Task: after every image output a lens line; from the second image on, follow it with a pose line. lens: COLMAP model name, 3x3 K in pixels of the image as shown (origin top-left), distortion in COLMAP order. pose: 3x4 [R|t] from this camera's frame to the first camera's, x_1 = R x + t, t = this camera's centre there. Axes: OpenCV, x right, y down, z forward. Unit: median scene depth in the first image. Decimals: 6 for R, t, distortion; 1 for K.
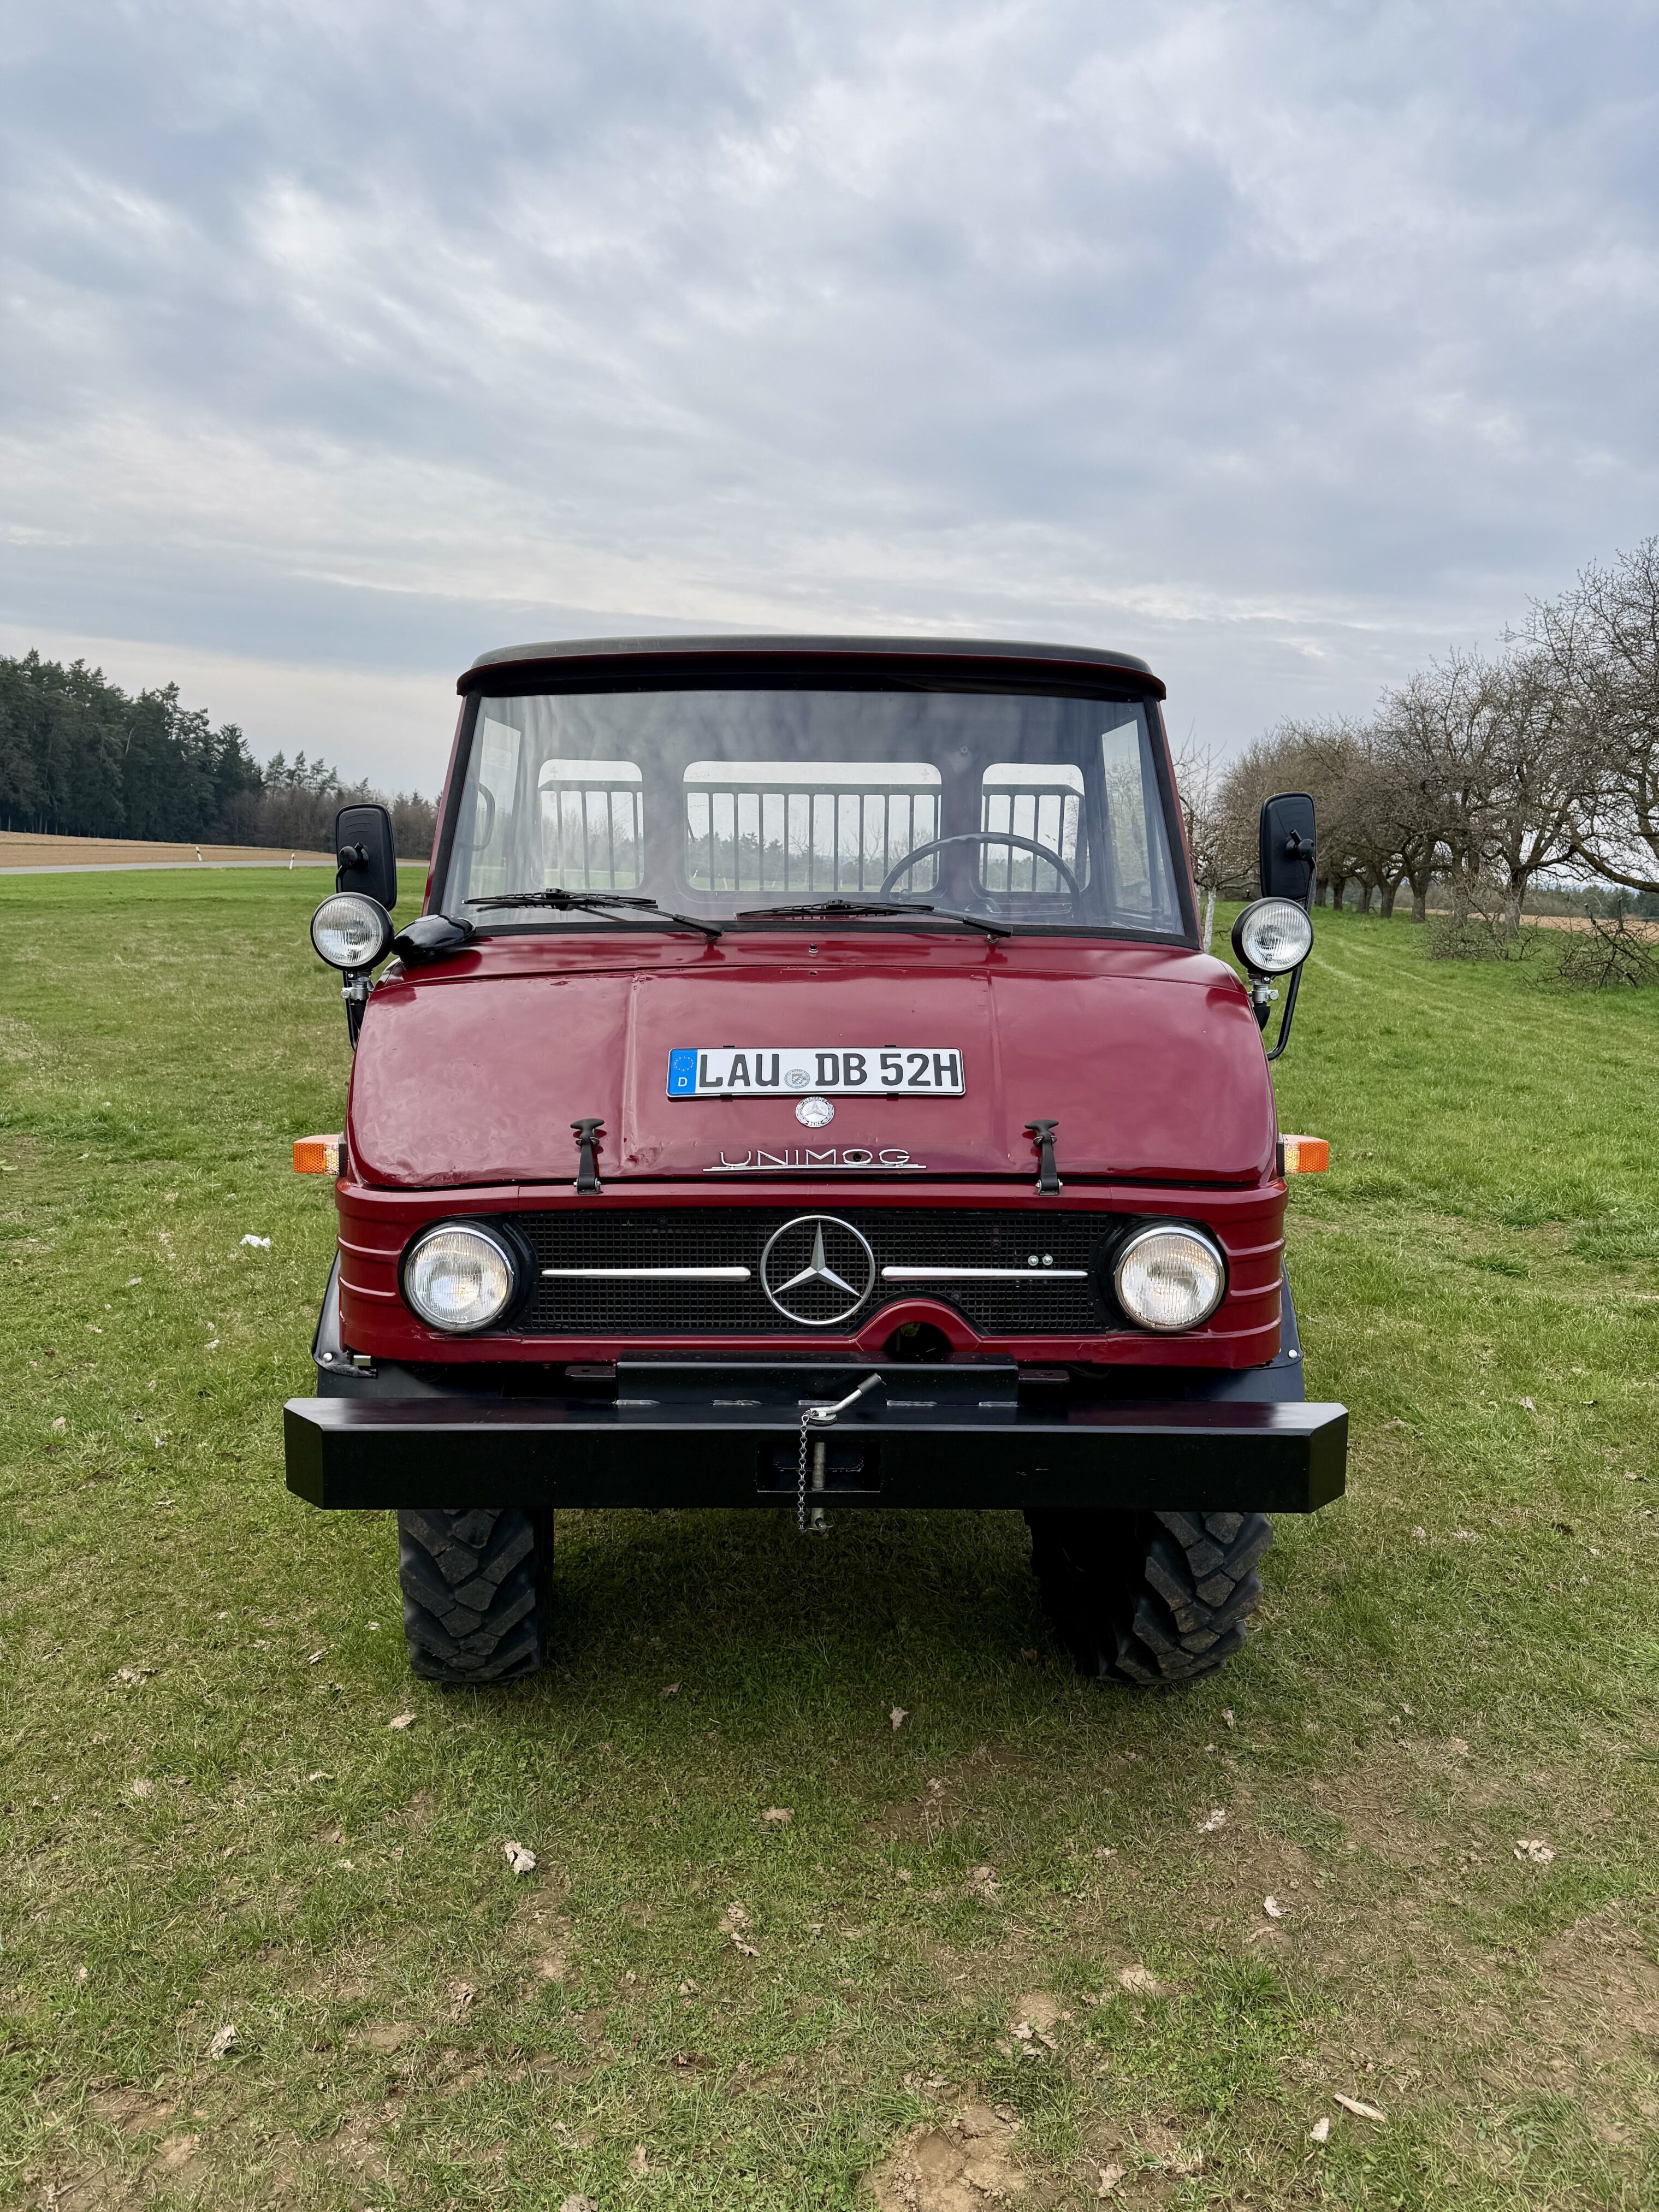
lens RADIAL K [[1546.2, 0, 826.4], [0, 1546.2, 1127.0], [0, 0, 1]] dist [0.034271, -0.042249]
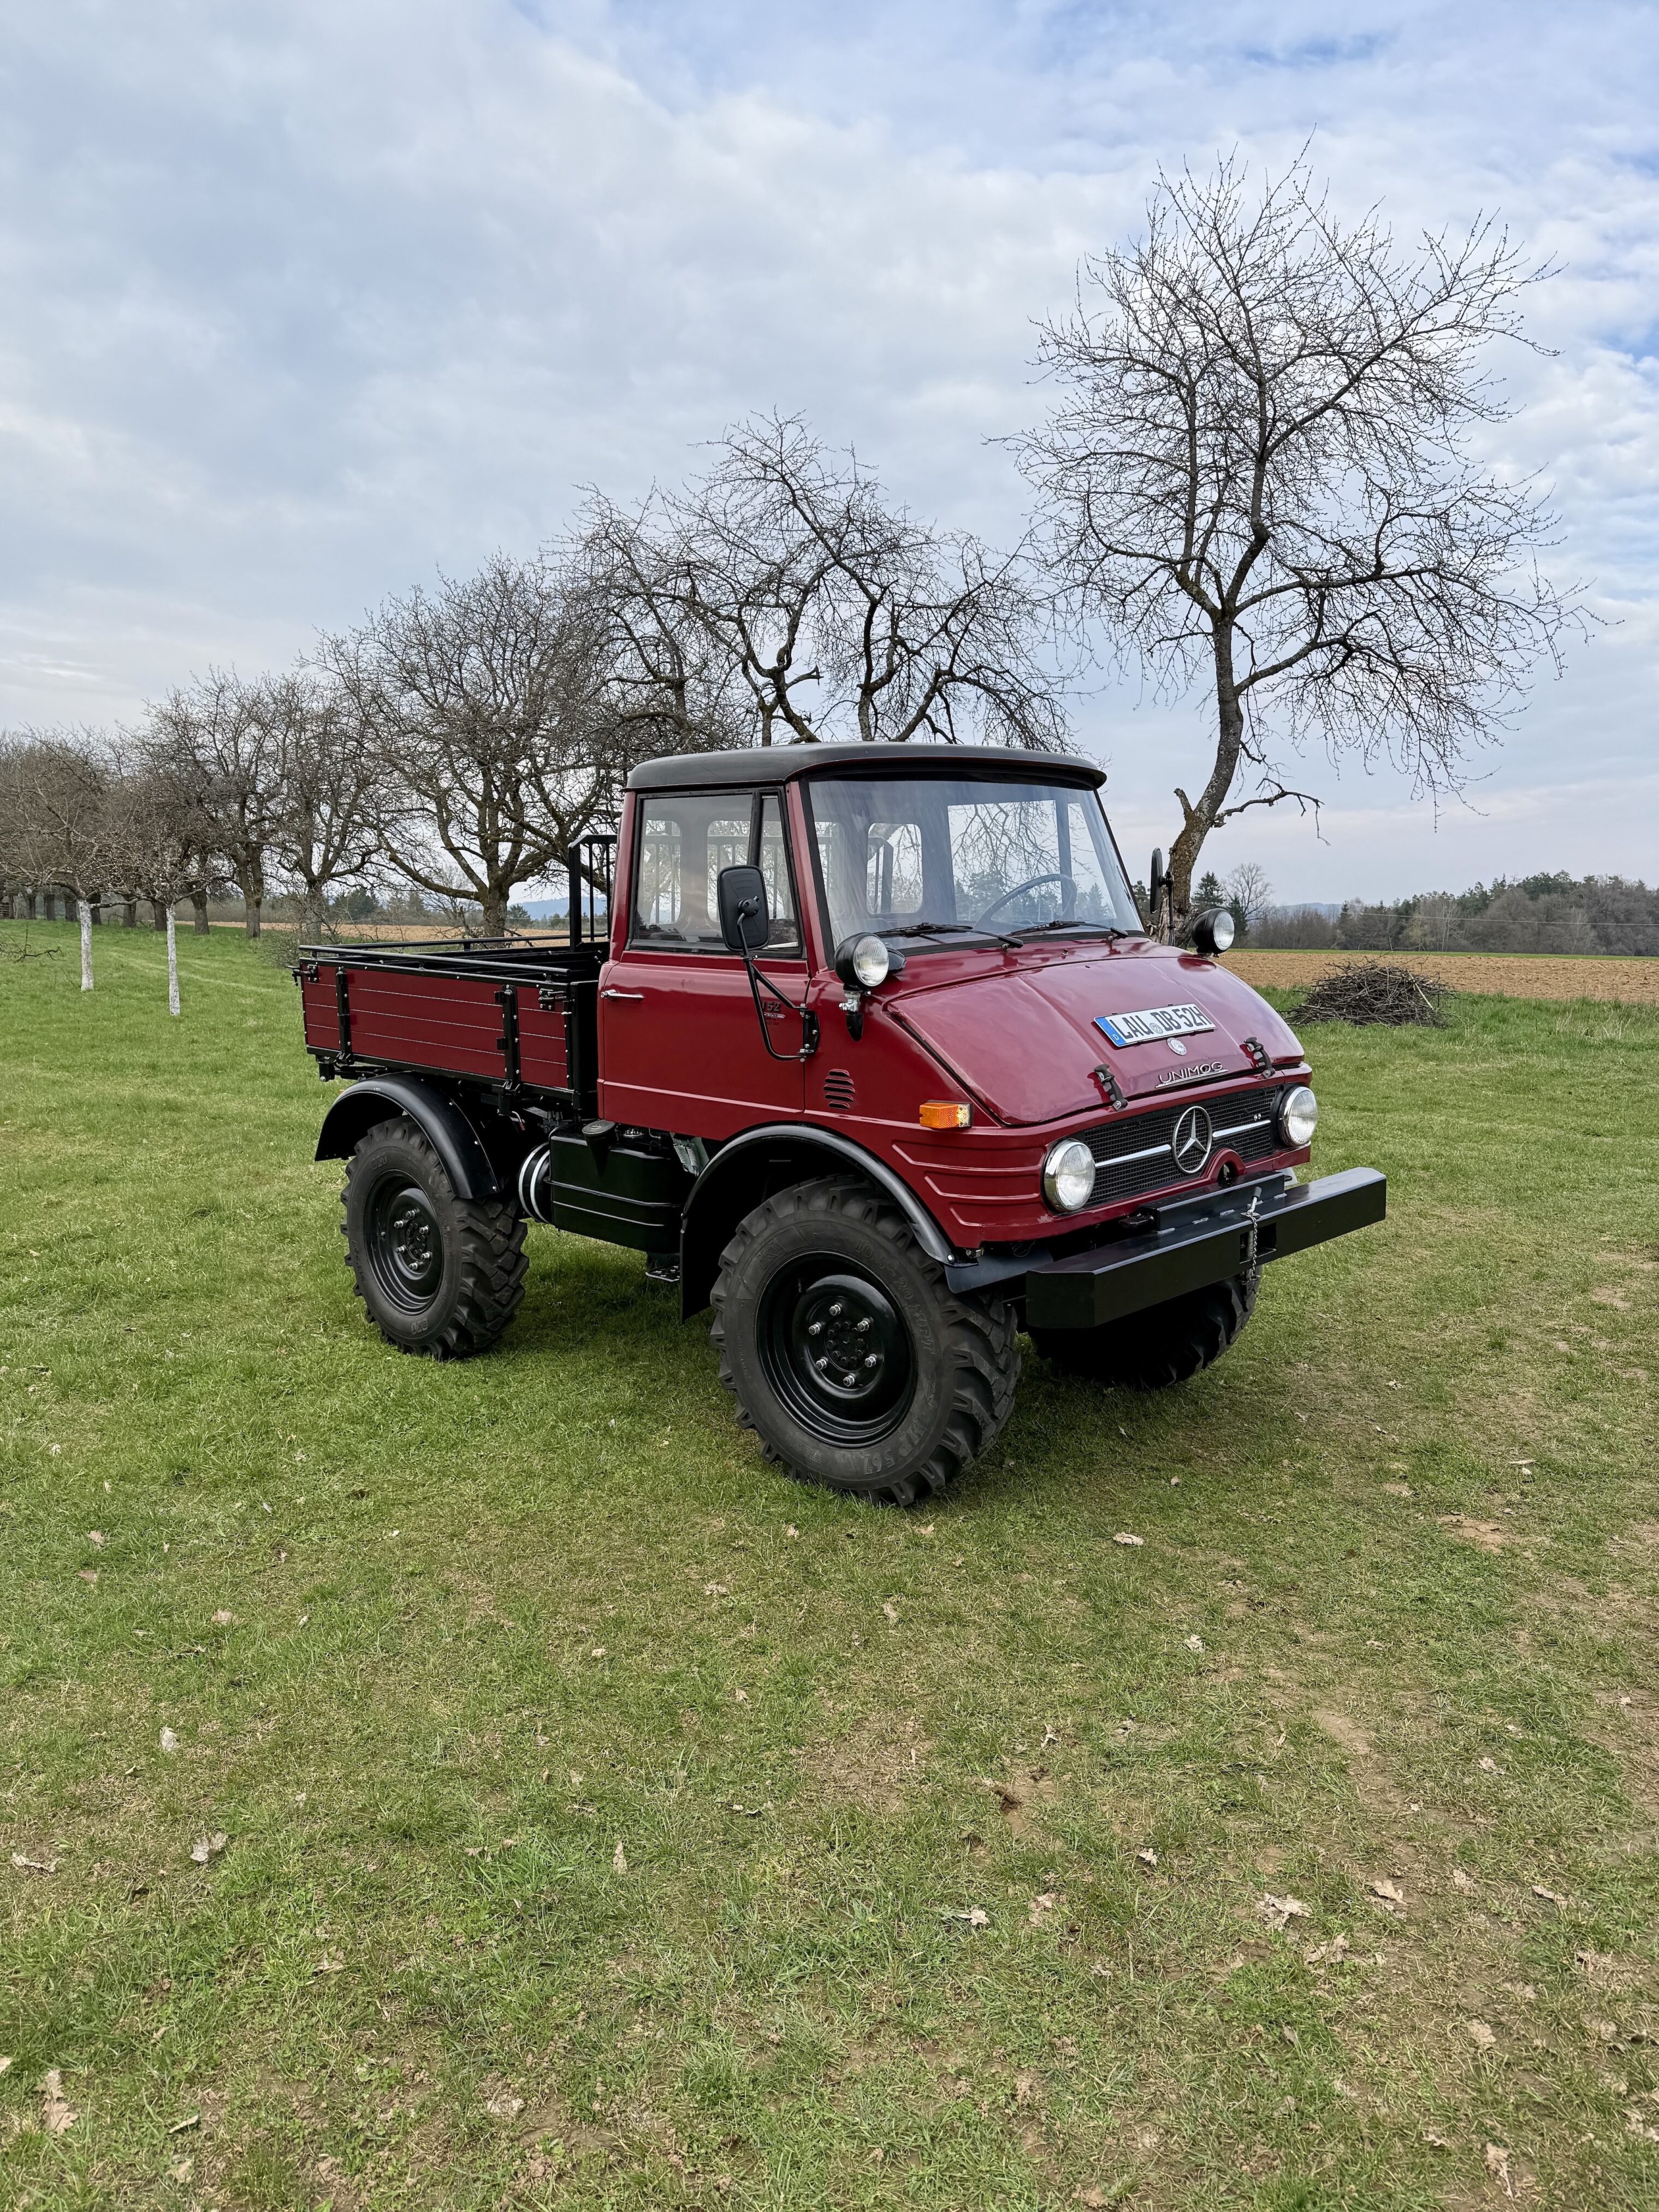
lens RADIAL K [[1546.2, 0, 839.9], [0, 1546.2, 1108.0], [0, 0, 1]] dist [0.034271, -0.042249]
pose [[0.707537, -0.128390, 0.694916, -1.057501], [0.141635, 0.989168, 0.038547, -0.044192], [-0.692337, 0.071151, 0.718057, 0.041558]]
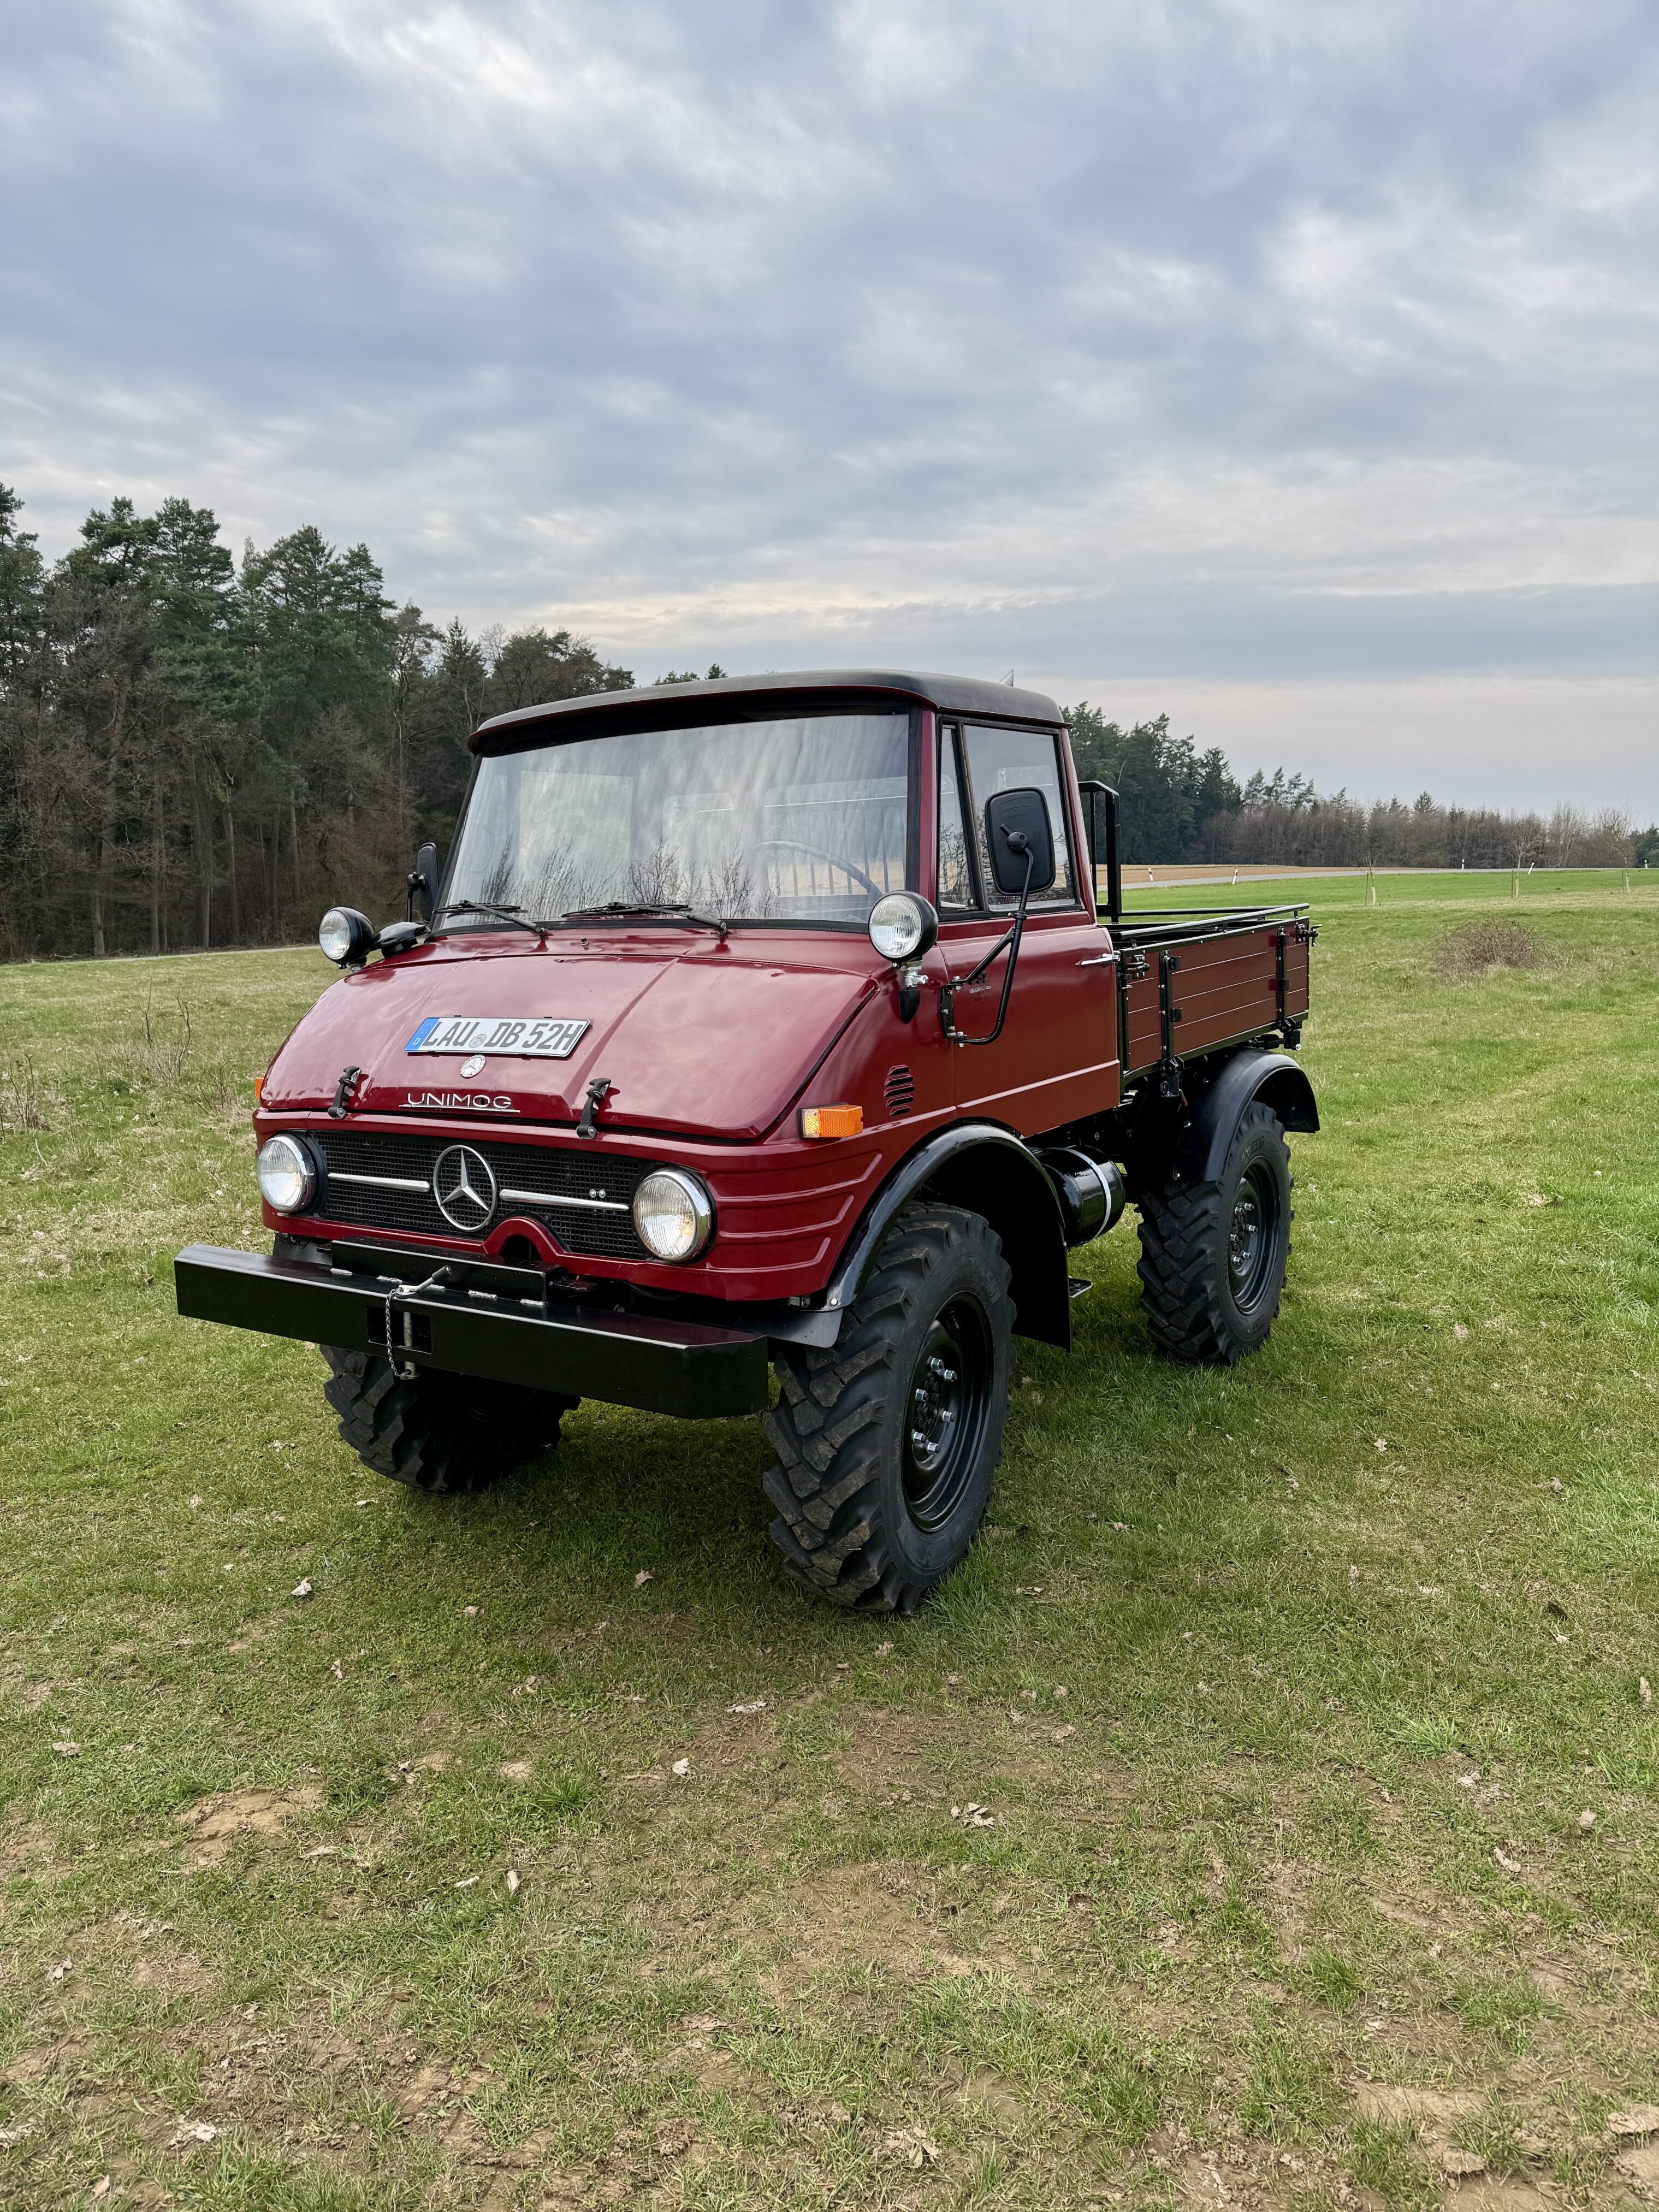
lens RADIAL K [[1546.2, 0, 827.3], [0, 1546.2, 1113.5], [0, 0, 1]] dist [0.034271, -0.042249]
pose [[0.821041, 0.046271, -0.568991, 0.723414], [-0.055563, 0.998455, 0.001020, 0.008847], [0.568159, 0.030777, 0.822343, 0.073135]]
